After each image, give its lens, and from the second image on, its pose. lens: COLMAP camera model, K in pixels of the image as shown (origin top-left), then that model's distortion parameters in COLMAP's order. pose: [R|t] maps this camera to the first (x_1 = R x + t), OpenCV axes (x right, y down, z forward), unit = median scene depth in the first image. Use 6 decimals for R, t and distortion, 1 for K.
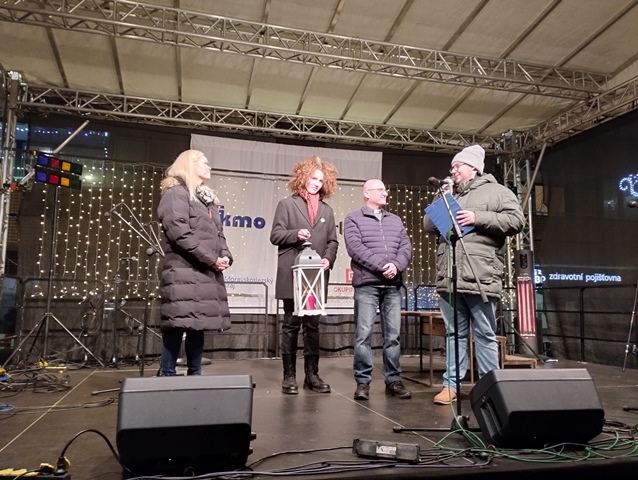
lens RADIAL K [[517.6, 0, 300.9], [0, 517.6, 244.4], [0, 0, 1]] dist [0.103248, -0.112874]
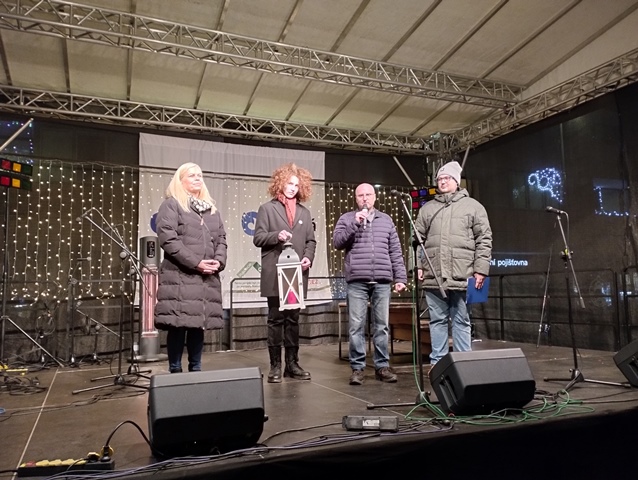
lens RADIAL K [[535.6, 0, 290.0], [0, 535.6, 242.3], [0, 0, 1]] dist [0.093087, -0.102608]
pose [[0.989559, -0.017171, 0.143102, -0.084244], [0.013746, 0.999596, 0.024891, -0.025274], [-0.143471, -0.022664, 0.989395, -0.085239]]
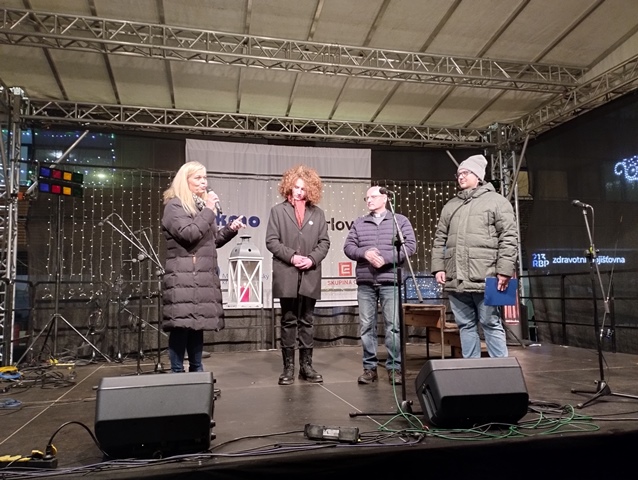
lens RADIAL K [[526.3, 0, 311.7], [0, 526.3, 244.2], [0, 0, 1]] dist [0.101357, -0.112827]
pose [[0.999115, -0.030857, -0.028586, 0.072500], [0.031679, 0.999084, 0.028783, -0.025656], [0.027672, -0.029663, 0.999177, -0.070150]]
